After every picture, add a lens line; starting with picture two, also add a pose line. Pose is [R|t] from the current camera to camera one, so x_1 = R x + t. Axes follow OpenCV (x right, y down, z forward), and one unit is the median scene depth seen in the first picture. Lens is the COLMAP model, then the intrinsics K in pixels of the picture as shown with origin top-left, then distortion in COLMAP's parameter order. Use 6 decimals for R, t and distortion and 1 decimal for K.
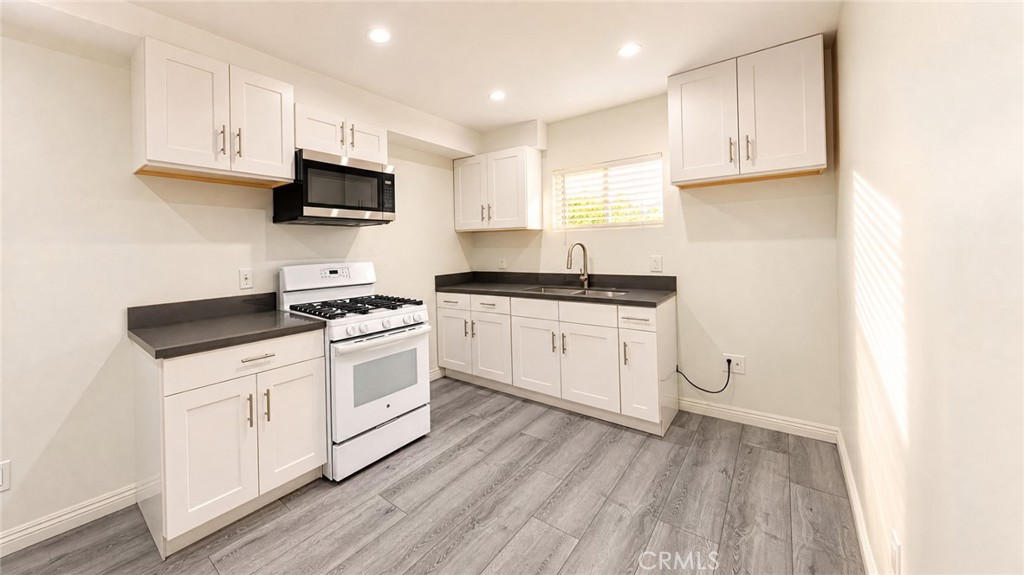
lens RADIAL K [[378.4, 0, 423.4], [0, 378.4, 243.7], [0, 0, 1]] dist [-0.000388, -0.000152]
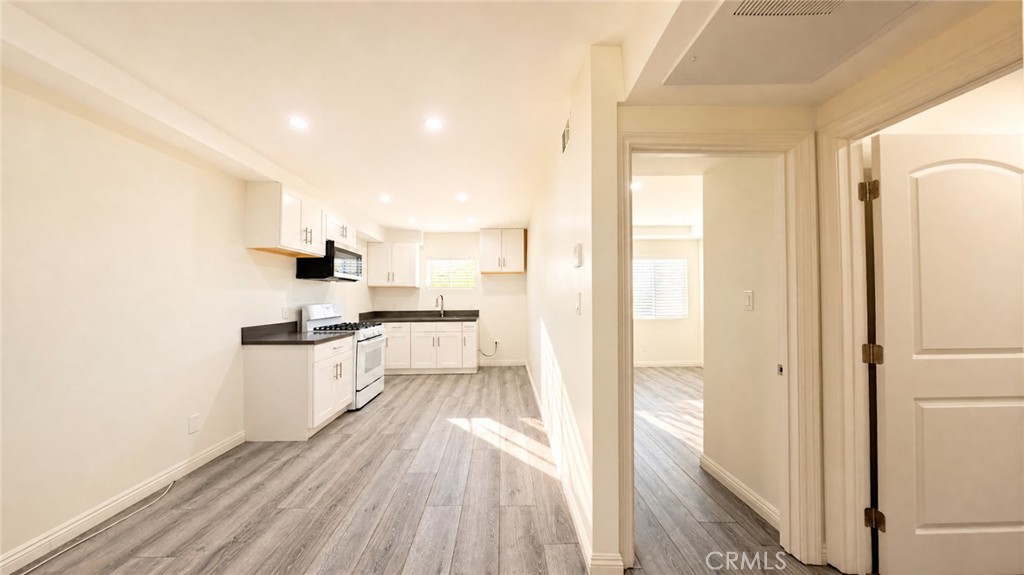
lens RADIAL K [[390.8, 0, 511.0], [0, 390.8, 282.6], [0, 0, 1]] dist [-0.000612, -0.000072]
pose [[0.705468, 0.040261, 0.707597, -0.954329], [-0.016524, 0.999048, -0.040370, 0.012375], [-0.708549, 0.016787, 0.705462, -0.889041]]
